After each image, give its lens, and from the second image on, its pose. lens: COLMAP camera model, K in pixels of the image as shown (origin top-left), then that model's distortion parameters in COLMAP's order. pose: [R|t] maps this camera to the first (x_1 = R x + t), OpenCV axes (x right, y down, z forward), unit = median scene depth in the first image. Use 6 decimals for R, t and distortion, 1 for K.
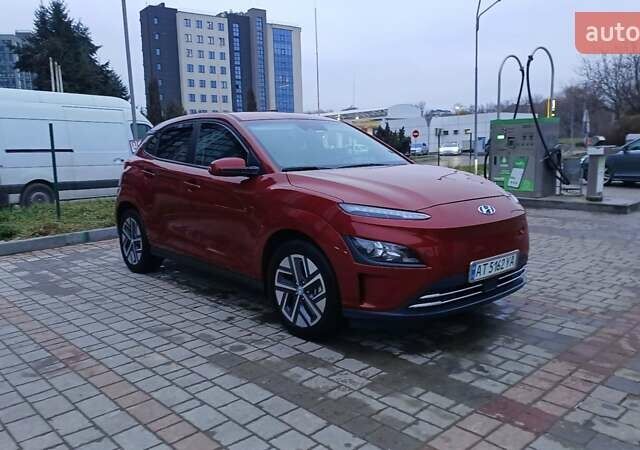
lens RADIAL K [[535.7, 0, 319.7], [0, 535.7, 224.8], [0, 0, 1]] dist [0.082161, -0.132736]
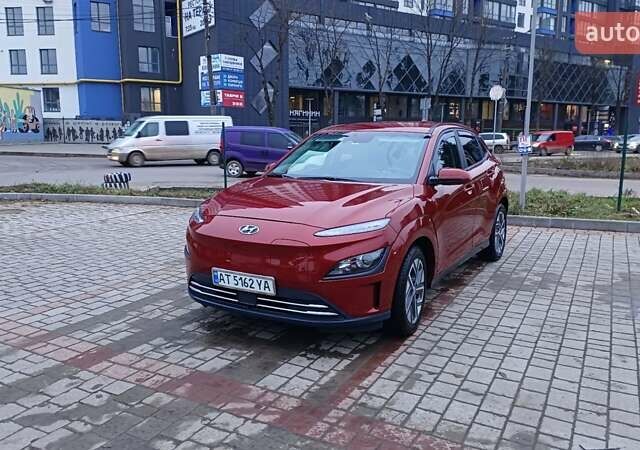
lens RADIAL K [[535.7, 0, 321.6], [0, 535.7, 225.3], [0, 0, 1]] dist [0.082161, -0.132736]
pose [[0.307973, 0.184963, -0.933242, 1.252813], [-0.145152, 0.978571, 0.146046, -0.196832], [0.940257, 0.090483, 0.328221, 0.733261]]
